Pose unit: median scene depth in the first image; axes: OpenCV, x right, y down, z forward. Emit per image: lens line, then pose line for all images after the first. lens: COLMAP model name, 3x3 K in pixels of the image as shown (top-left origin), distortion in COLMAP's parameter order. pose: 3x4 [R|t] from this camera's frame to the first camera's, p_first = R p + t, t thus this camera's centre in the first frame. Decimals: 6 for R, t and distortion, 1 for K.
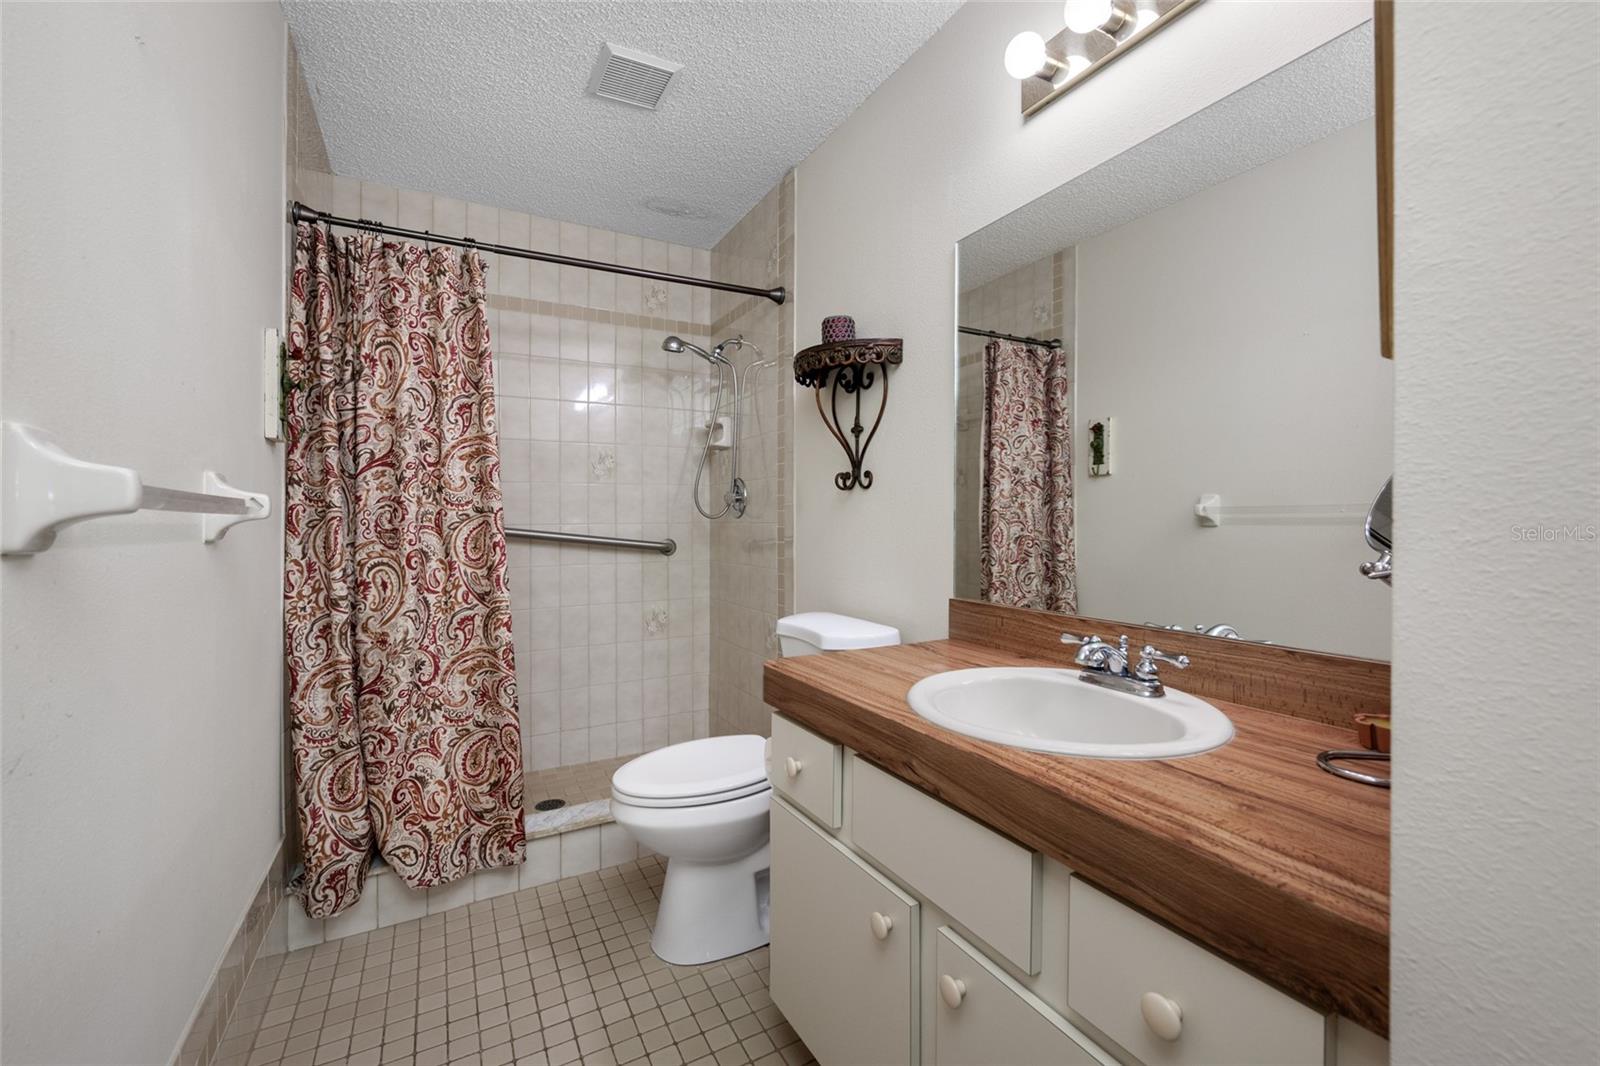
lens RADIAL K [[665.6, 0, 802.8], [0, 665.6, 523.2], [0, 0, 1]] dist [-0.003464, 0.001393]
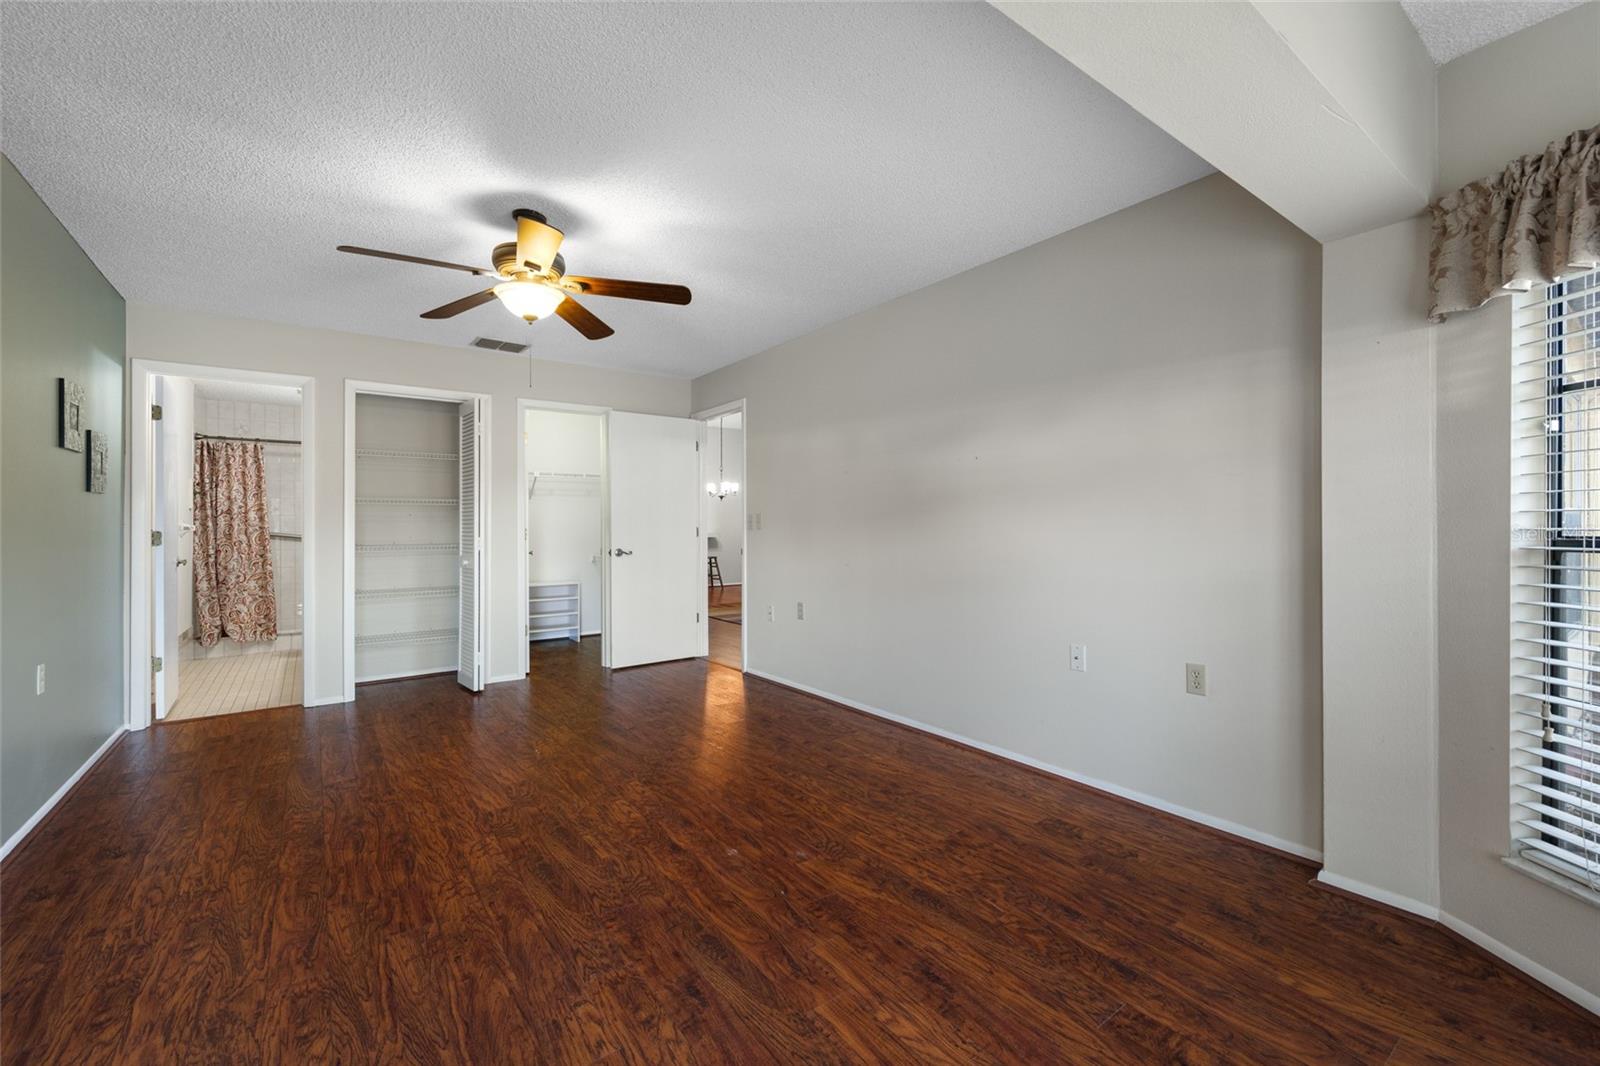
lens RADIAL K [[665.6, 0, 797.9], [0, 665.6, 533.7], [0, 0, 1]] dist [-0.003464, 0.001393]
pose [[0.992757, 0.000030, 0.120143, 1.713630], [-0.000374, 0.999996, 0.002838, -0.001509], [-0.120142, -0.002862, 0.992753, -2.500361]]
